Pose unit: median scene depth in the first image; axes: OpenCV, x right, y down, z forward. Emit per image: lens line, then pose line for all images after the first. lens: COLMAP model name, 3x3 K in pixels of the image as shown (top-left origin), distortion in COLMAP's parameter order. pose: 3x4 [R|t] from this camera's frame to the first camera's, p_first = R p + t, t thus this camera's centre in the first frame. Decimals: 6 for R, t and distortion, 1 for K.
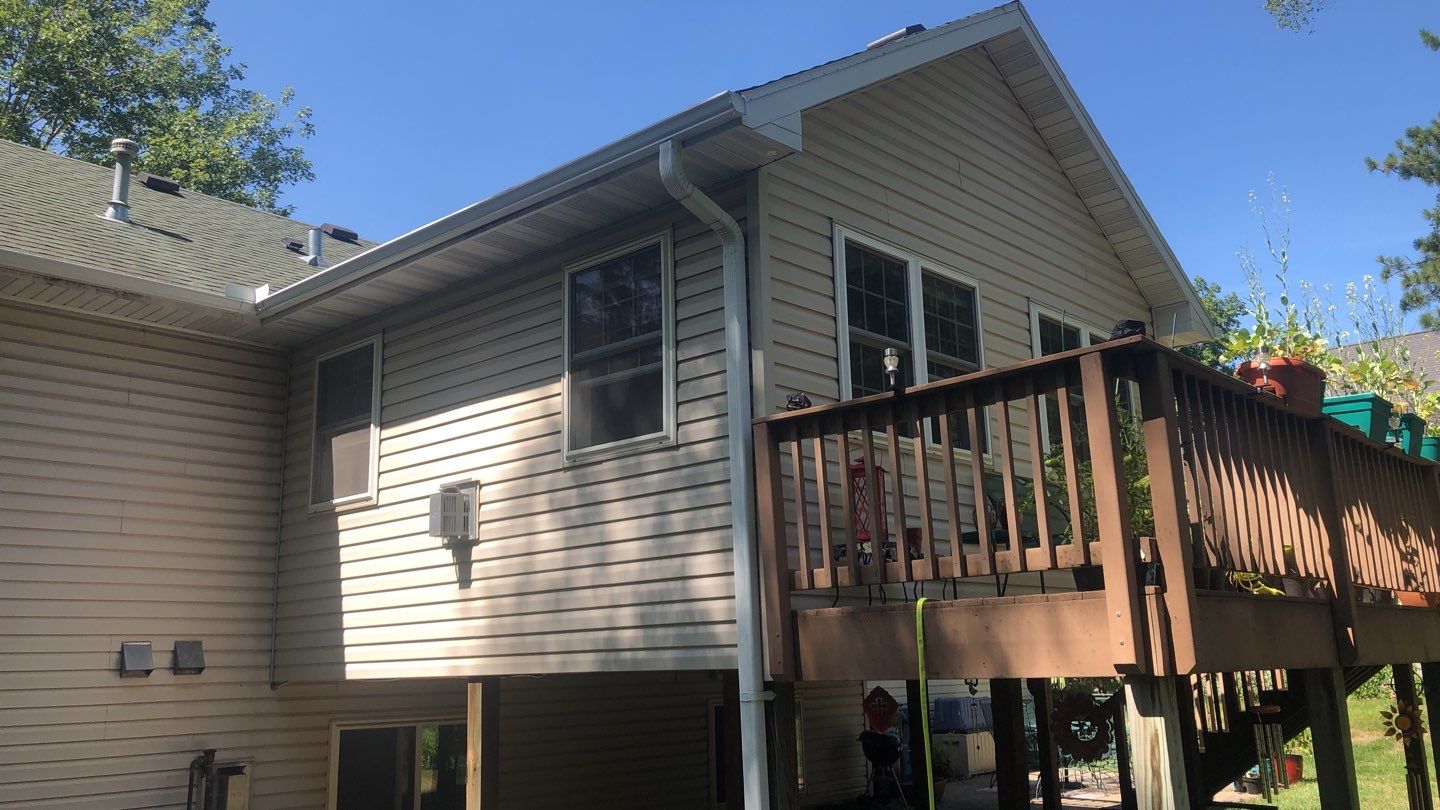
lens RADIAL K [[1177.9, 0, 716.4], [0, 1177.9, 409.4], [0, 0, 1]] dist [0.060669, -0.013476]
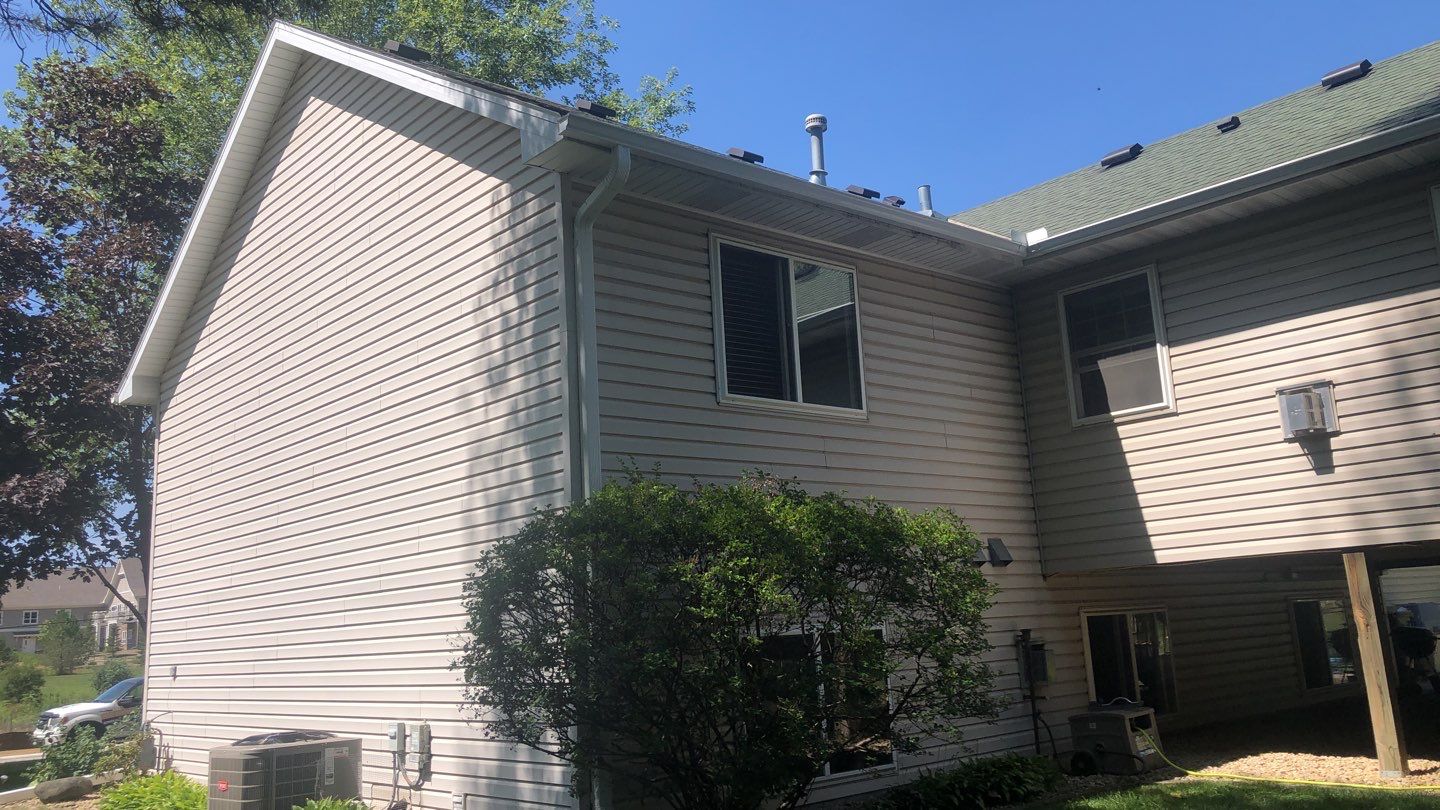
lens RADIAL K [[1177.9, 0, 704.8], [0, 1177.9, 410.8], [0, 0, 1]] dist [0.060669, -0.013476]
pose [[0.998428, -0.049687, -0.025946, -0.701319], [0.050363, 0.998390, 0.026090, 0.025392], [0.024608, -0.027356, 0.999323, -0.161576]]
